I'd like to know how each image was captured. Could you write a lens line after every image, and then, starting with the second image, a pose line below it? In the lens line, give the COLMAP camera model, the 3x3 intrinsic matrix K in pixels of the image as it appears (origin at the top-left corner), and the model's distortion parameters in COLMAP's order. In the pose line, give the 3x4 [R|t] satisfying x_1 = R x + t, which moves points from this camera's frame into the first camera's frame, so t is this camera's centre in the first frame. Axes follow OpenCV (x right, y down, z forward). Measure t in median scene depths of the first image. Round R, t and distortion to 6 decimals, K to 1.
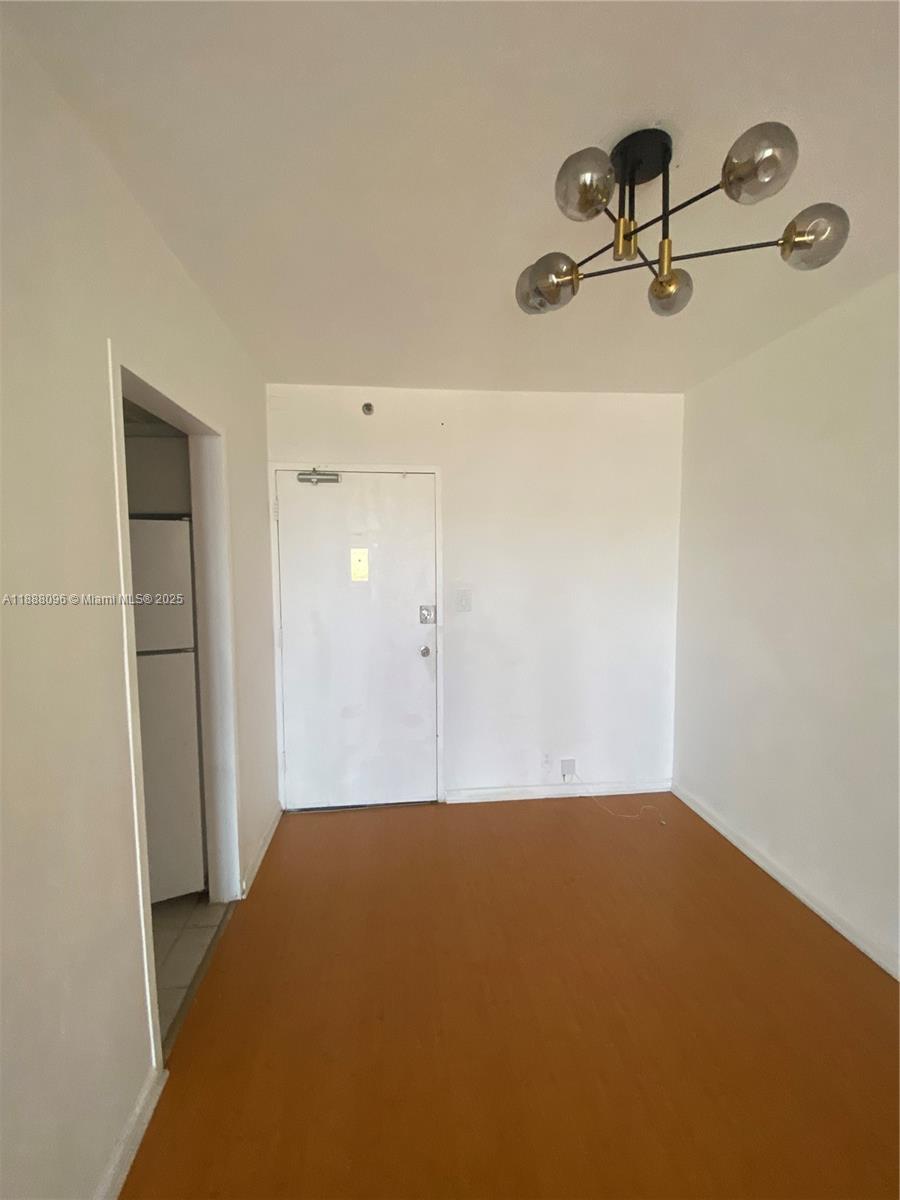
lens RADIAL K [[480.0, 0, 450.0], [0, 480.0, 600.0], [0, 0, 1]] dist [0.000329, -0.000077]
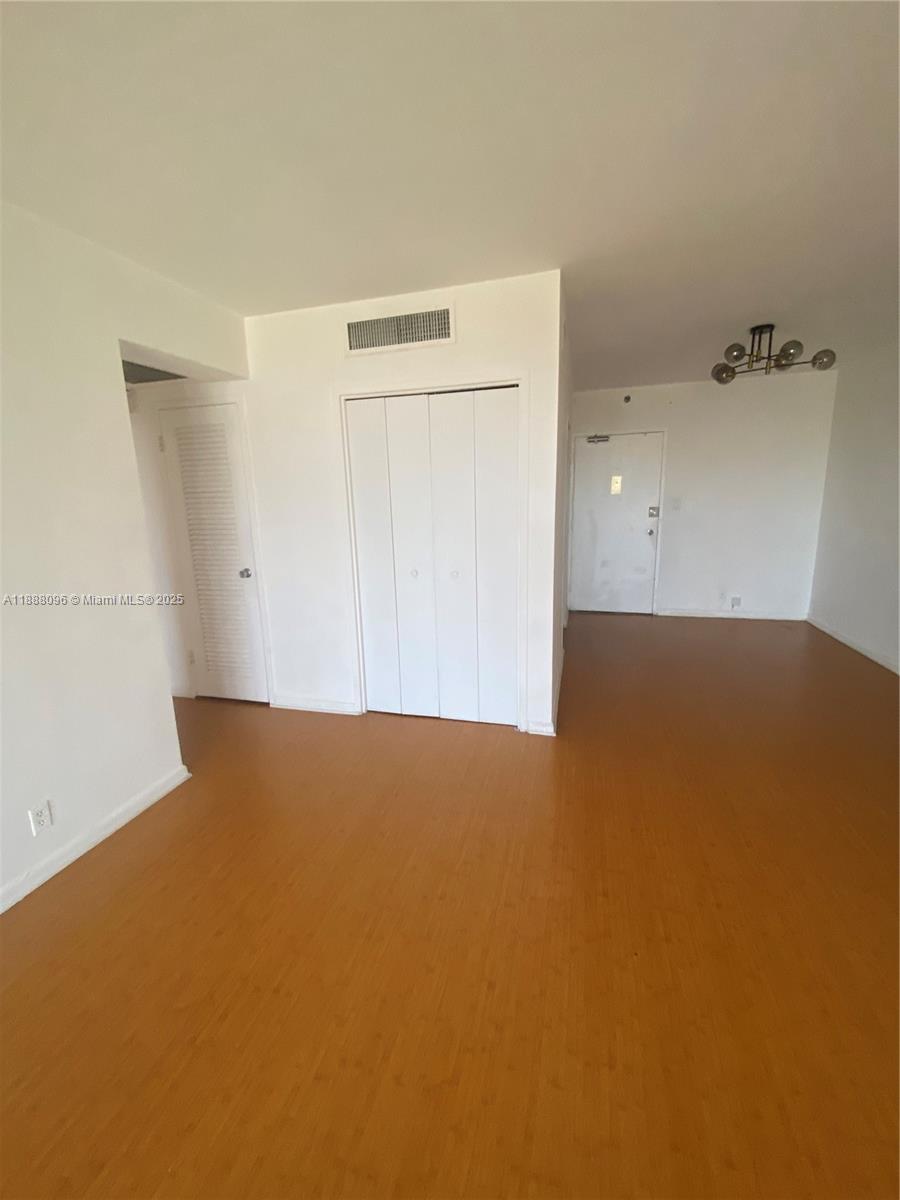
lens RADIAL K [[480.0, 0, 450.0], [0, 480.0, 600.0], [0, 0, 1]] dist [0.000329, -0.000077]
pose [[0.926631, 0.057039, -0.371621, -0.068258], [-0.003386, 0.989651, 0.143456, 0.104580], [0.375958, -0.131672, 0.917234, -1.029164]]
